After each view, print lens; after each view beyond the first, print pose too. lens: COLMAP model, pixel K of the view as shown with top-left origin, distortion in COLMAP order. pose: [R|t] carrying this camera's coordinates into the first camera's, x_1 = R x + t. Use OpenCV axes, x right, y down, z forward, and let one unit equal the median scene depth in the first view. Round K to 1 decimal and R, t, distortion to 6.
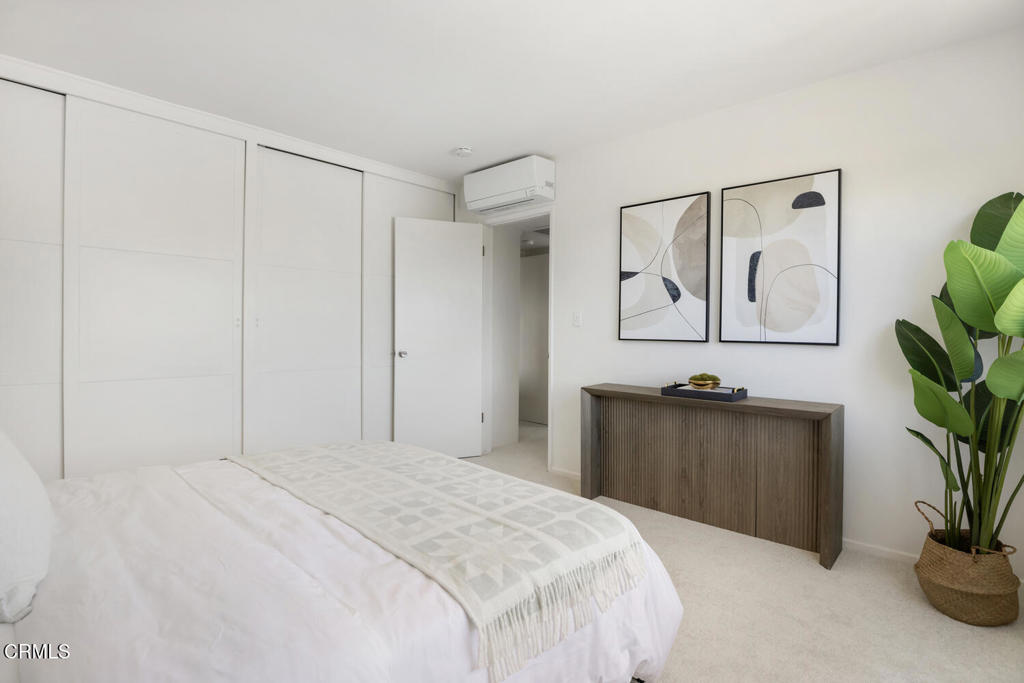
lens RADIAL K [[474.3, 0, 512.0], [0, 474.3, 341.5], [0, 0, 1]] dist [-0.020755, 0.000271]
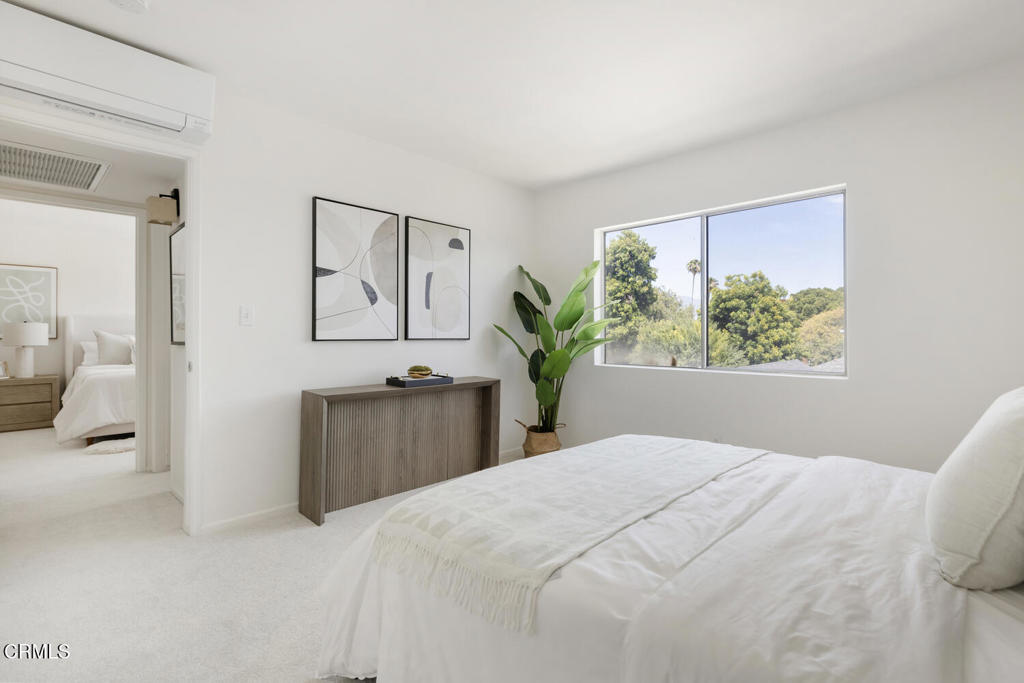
lens RADIAL K [[458.4, 0, 510.0], [0, 458.4, 337.5], [0, 0, 1]] dist [0.003502, 0.000340]
pose [[0.057868, -0.019503, 0.998134, -0.724547], [0.023711, 0.999554, 0.018156, -0.019948], [-0.998043, 0.022616, 0.058304, 0.649576]]
